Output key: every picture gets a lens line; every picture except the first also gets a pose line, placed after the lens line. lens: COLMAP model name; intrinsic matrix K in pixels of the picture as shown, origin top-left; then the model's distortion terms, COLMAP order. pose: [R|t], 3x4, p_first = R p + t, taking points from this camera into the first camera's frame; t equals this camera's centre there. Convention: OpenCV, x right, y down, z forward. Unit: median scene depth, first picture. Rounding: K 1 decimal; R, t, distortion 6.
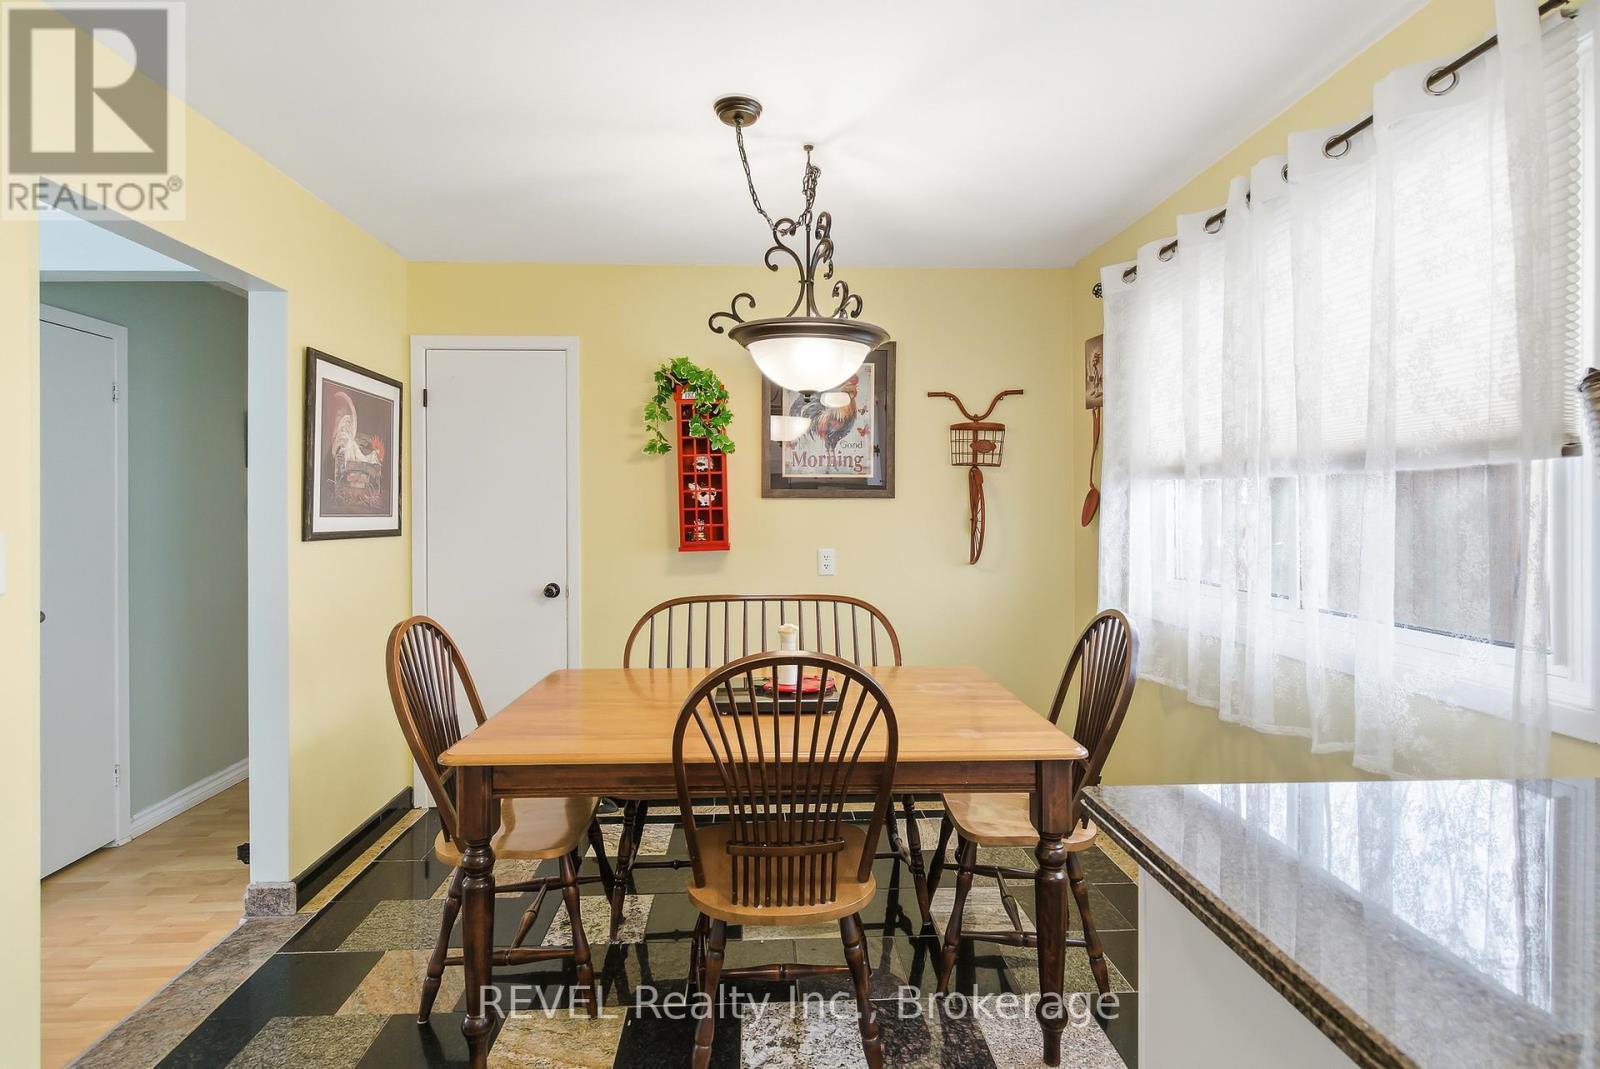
lens RADIAL K [[778.8, 0, 794.0], [0, 778.8, 509.1], [0, 0, 1]] dist [0.001062, 0.000301]
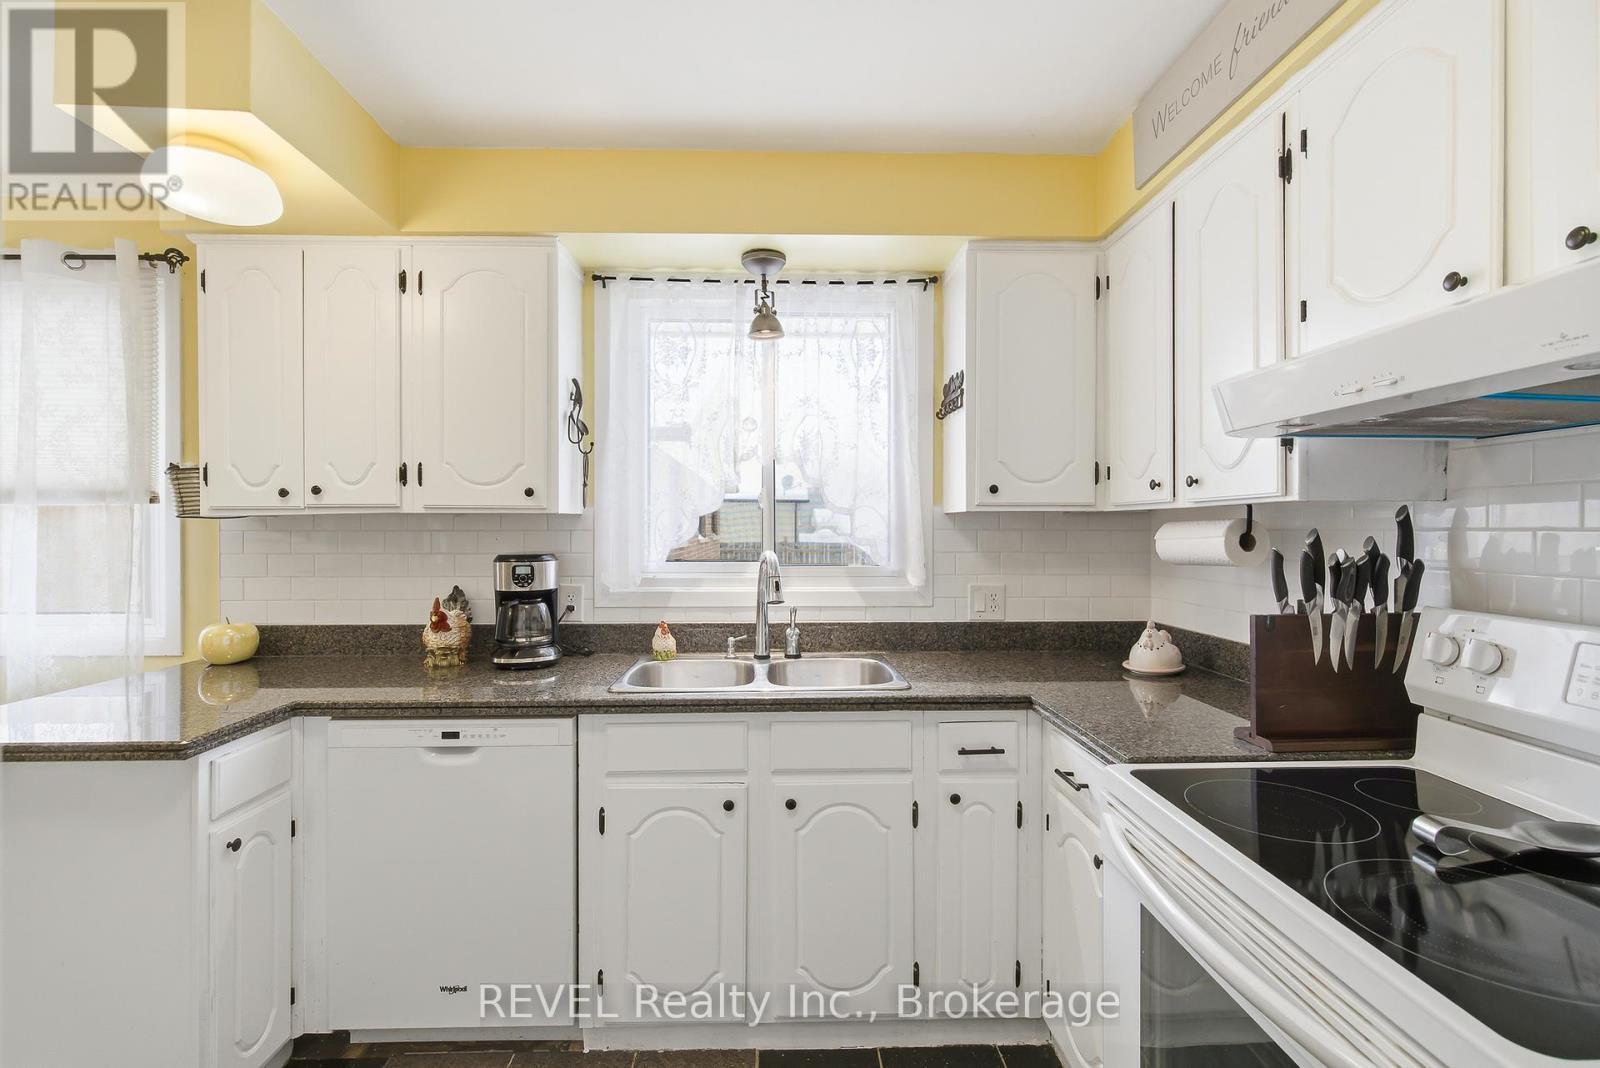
lens RADIAL K [[731.9, 0, 800.0], [0, 731.9, 534.0], [0, 0, 1]] dist [-0.000668, -0.000169]
pose [[0.014164, -0.005041, 0.999887, -0.687021], [0.001468, 0.999986, 0.005021, -0.001406], [-0.999899, 0.001397, 0.014171, -0.532228]]
